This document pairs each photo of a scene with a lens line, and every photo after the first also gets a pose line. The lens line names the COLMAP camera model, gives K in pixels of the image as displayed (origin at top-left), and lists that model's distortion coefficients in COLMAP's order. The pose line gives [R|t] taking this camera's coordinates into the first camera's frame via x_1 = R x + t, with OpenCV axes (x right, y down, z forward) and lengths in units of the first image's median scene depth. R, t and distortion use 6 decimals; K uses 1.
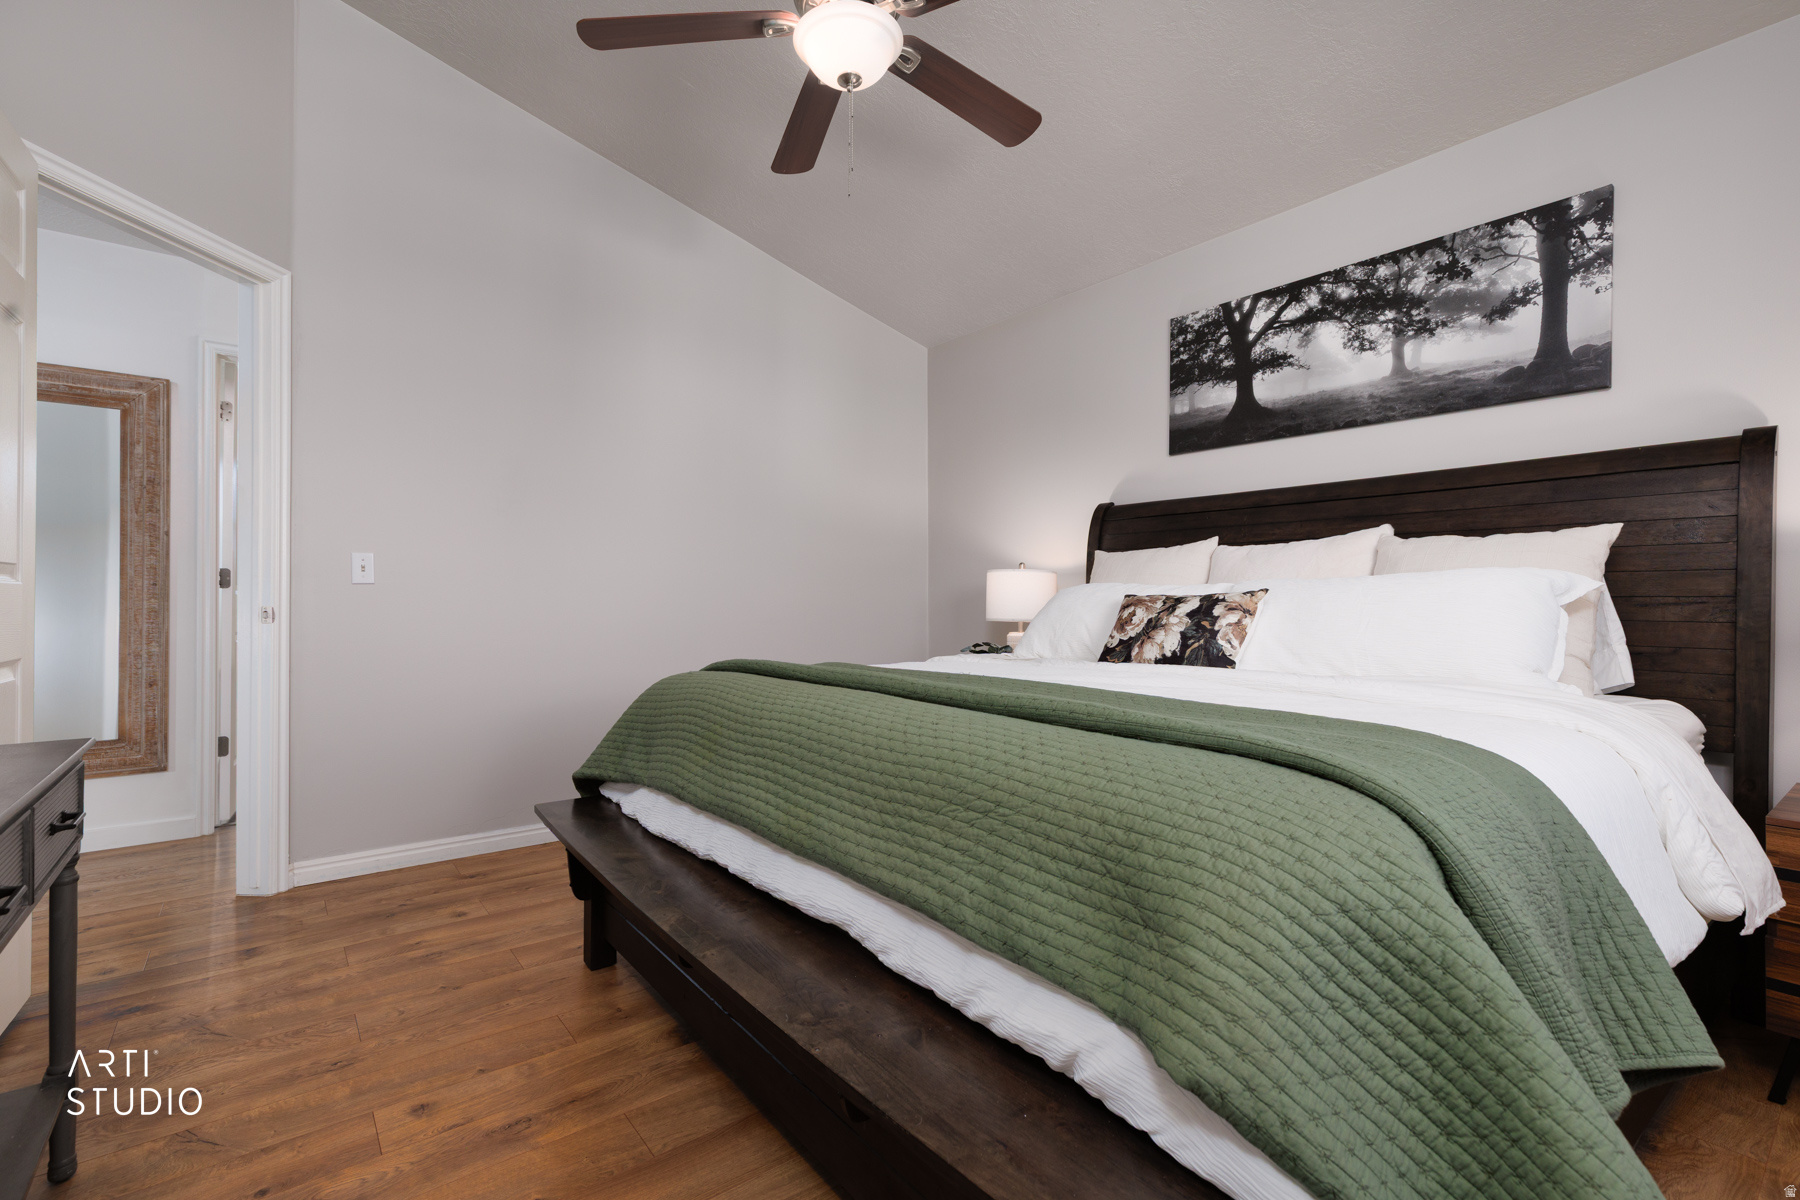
lens RADIAL K [[801.1, 0, 897.9], [0, 801.1, 592.4], [0, 0, 1]] dist [-0.000874, 0.000111]
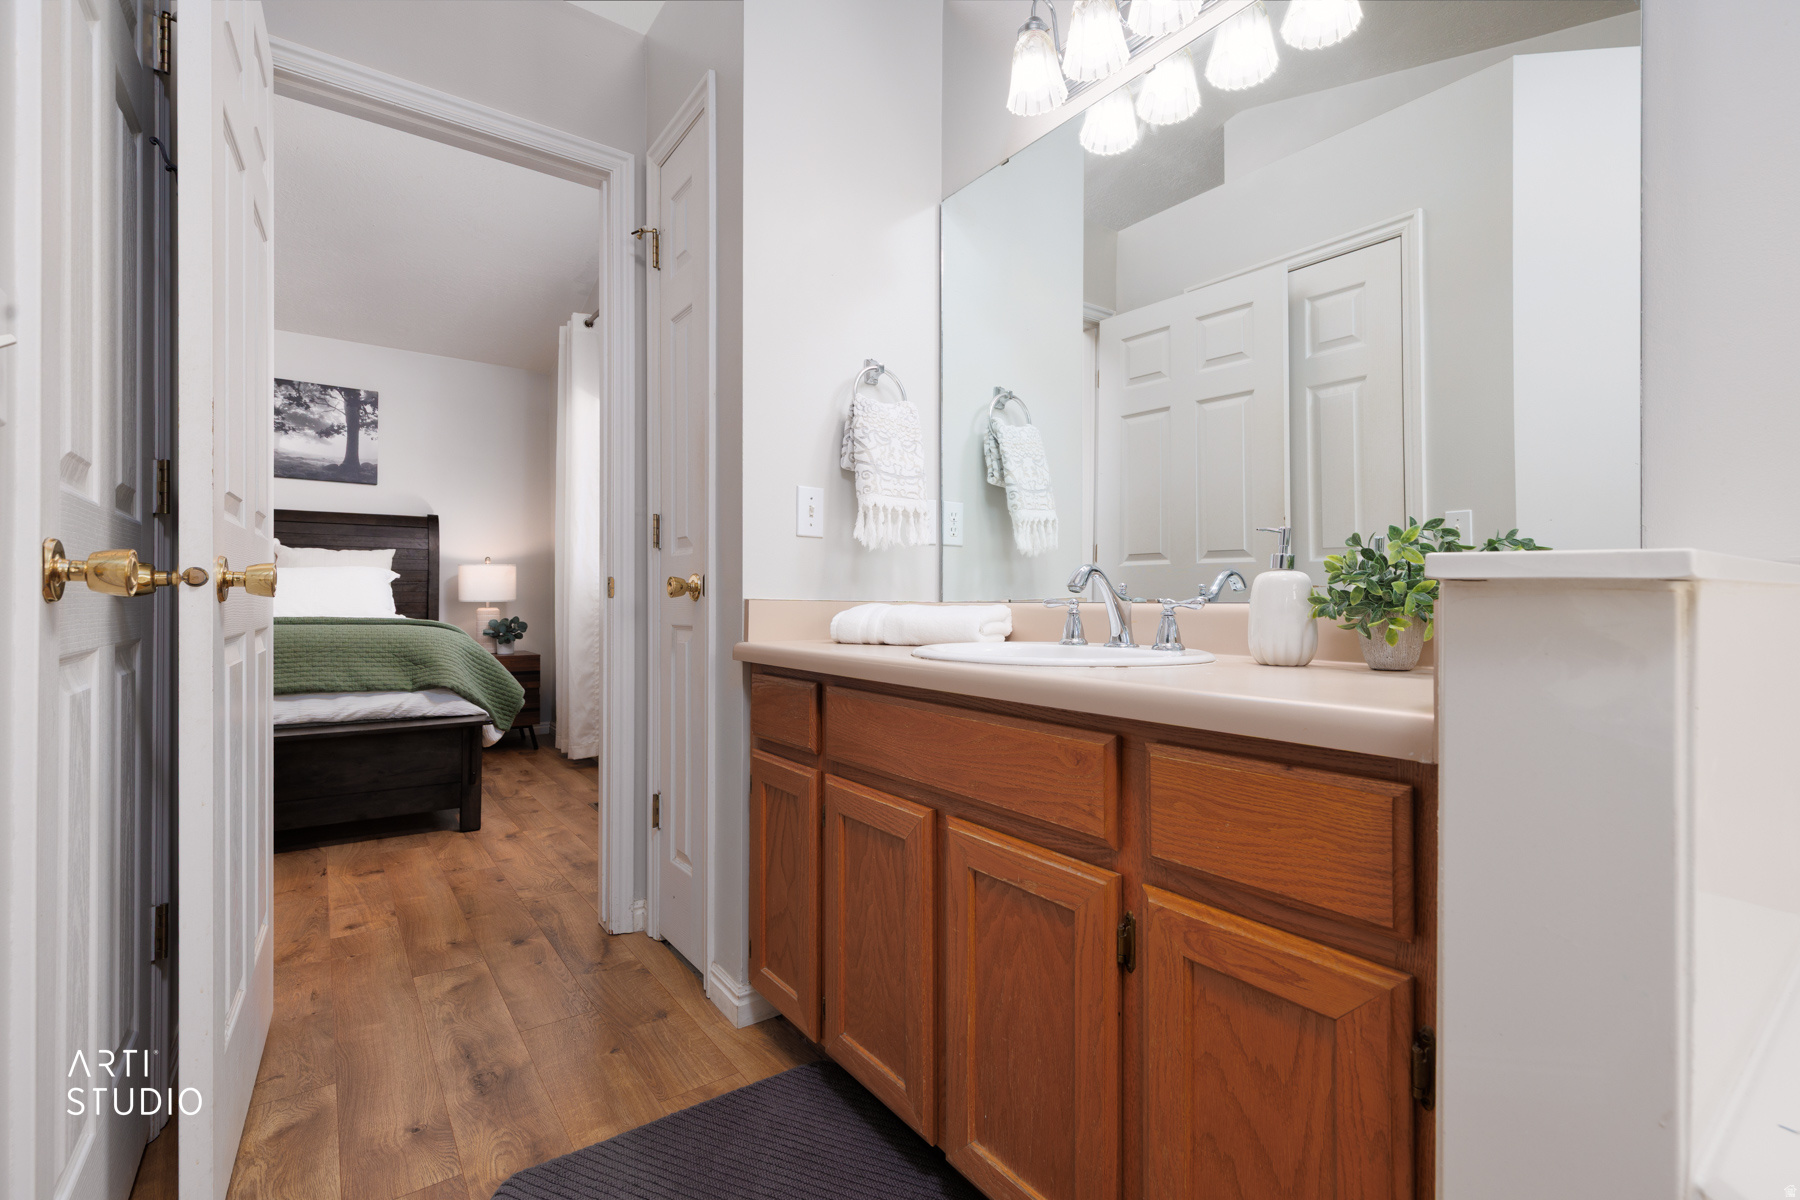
lens RADIAL K [[801.1, 0, 897.7], [0, 801.1, 595.4], [0, 0, 1]] dist [-0.000874, 0.000111]
pose [[0.035083, -0.002030, 0.999382, -1.171889], [-0.009182, 0.999955, 0.002354, 0.026178], [-0.999342, -0.009259, 0.035062, -0.470996]]
